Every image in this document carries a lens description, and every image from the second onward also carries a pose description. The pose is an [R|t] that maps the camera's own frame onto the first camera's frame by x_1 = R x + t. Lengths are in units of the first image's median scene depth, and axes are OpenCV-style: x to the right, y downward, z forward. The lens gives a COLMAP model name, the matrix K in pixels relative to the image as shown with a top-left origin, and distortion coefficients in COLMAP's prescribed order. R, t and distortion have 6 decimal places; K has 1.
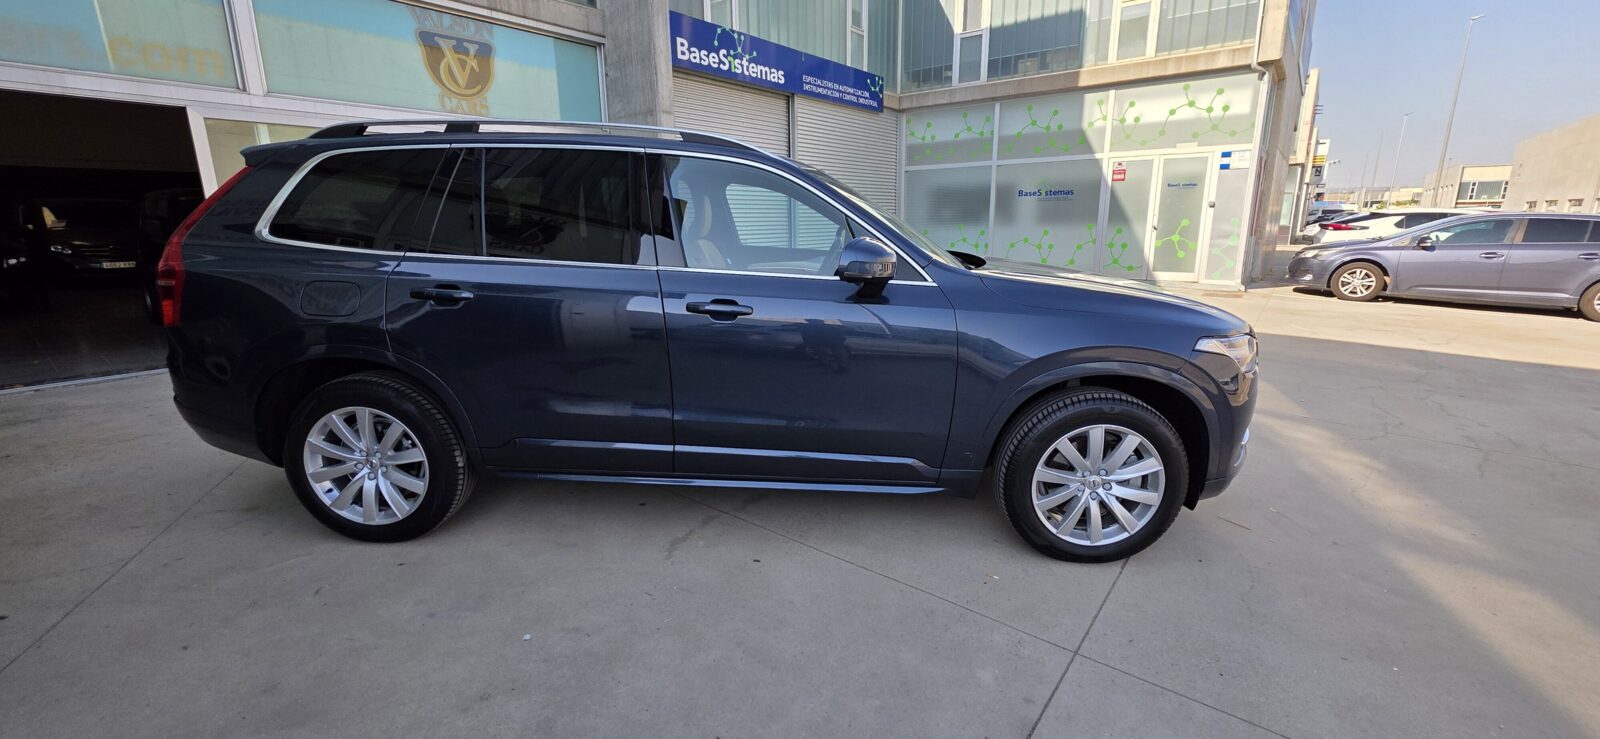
lens RADIAL K [[641.4, 0, 801.2], [0, 641.4, 366.6], [0, 0, 1]] dist [0.005457, -0.001104]
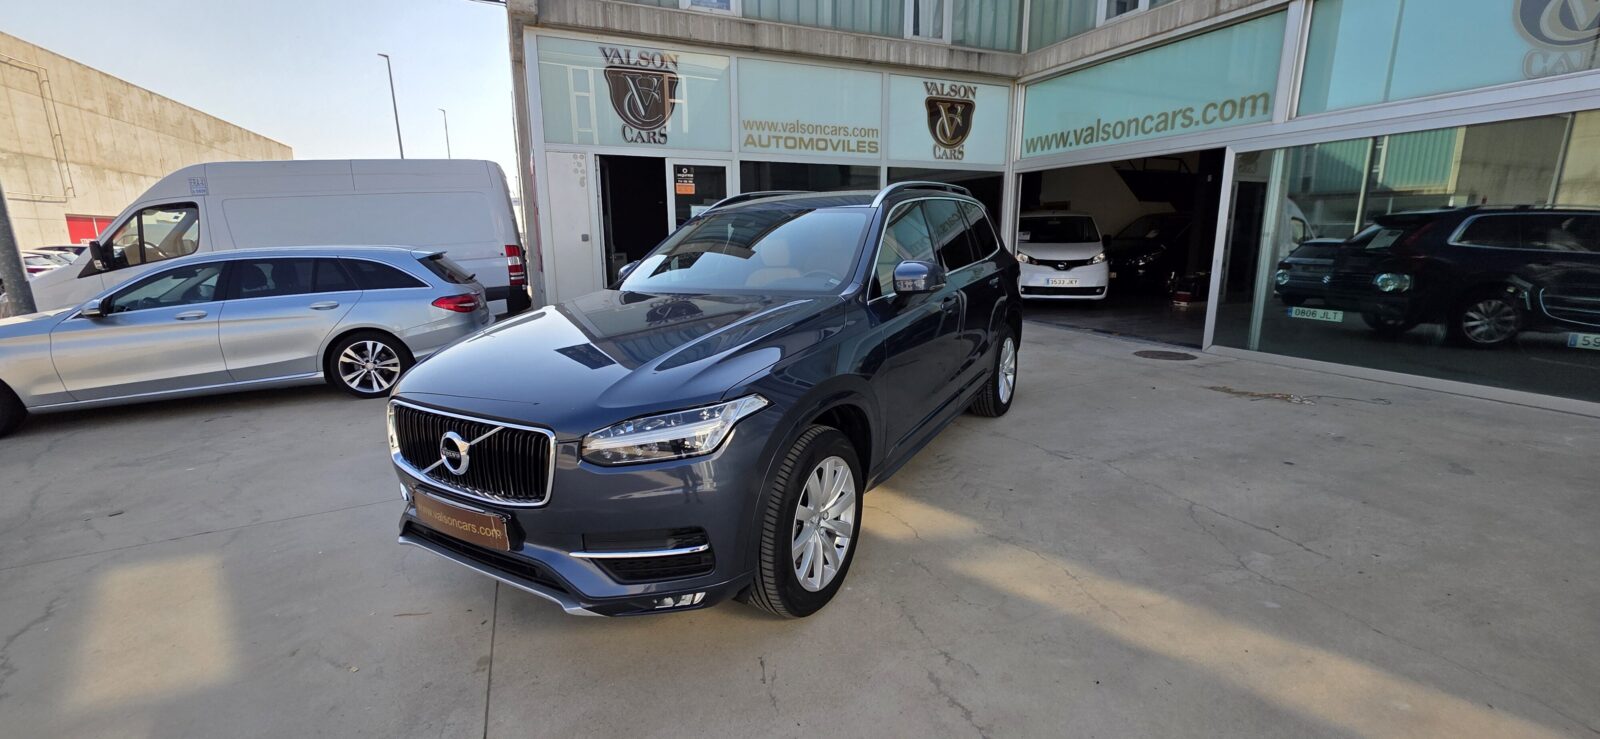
lens RADIAL K [[641.4, 0, 796.5], [0, 641.4, 368.2], [0, 0, 1]] dist [0.005457, -0.001104]
pose [[-0.488340, 0.188586, -0.852033, 0.302676], [-0.185060, 0.931783, 0.312304, -0.119806], [0.852805, 0.310188, -0.420127, 0.476297]]
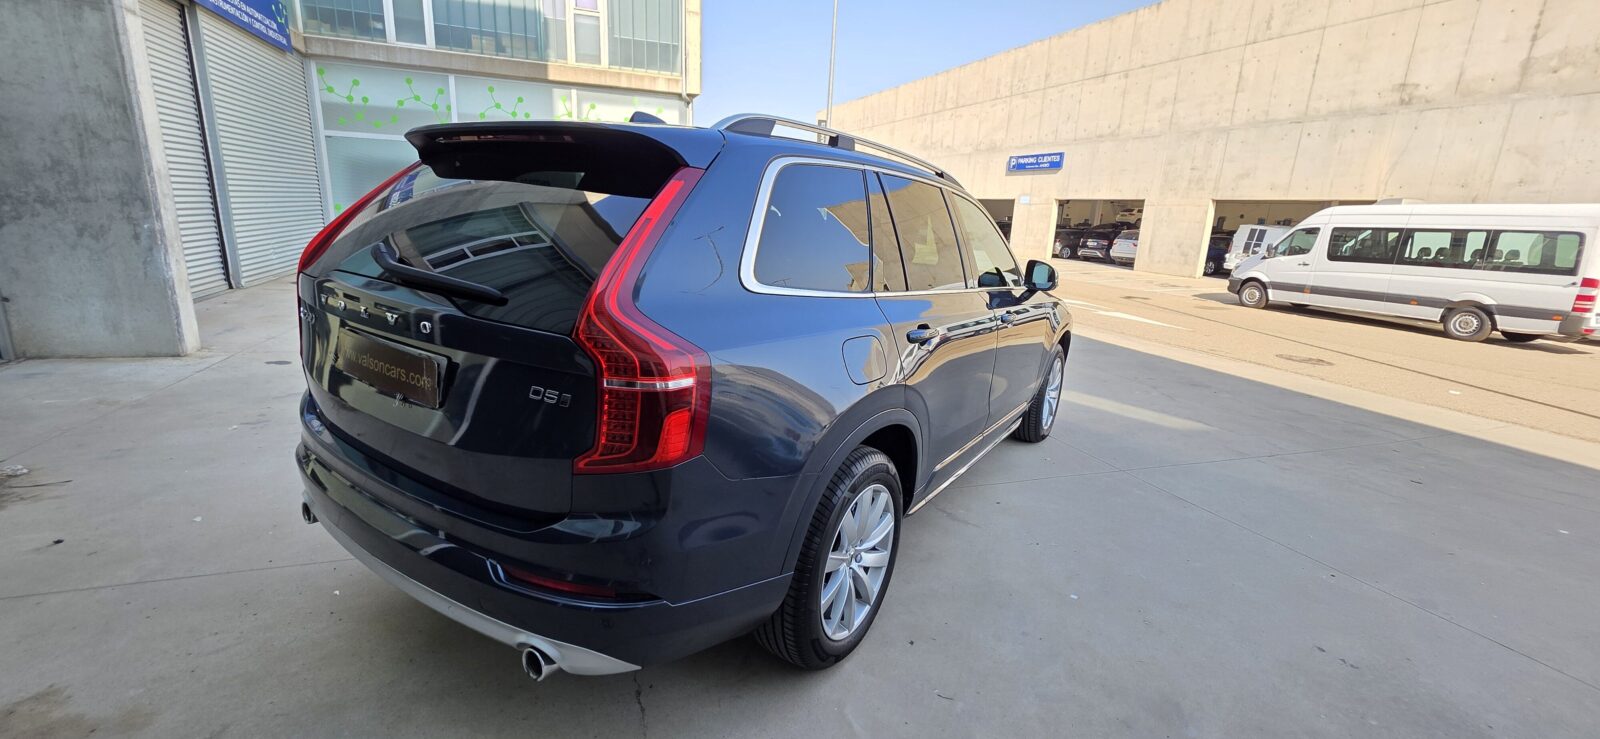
lens RADIAL K [[641.4, 0, 795.8], [0, 641.4, 365.8], [0, 0, 1]] dist [0.005457, -0.001104]
pose [[0.519584, -0.170048, 0.837327, -0.327684], [0.142378, 0.983525, 0.111389, -0.045140], [-0.842473, 0.061341, 0.535234, 0.150597]]
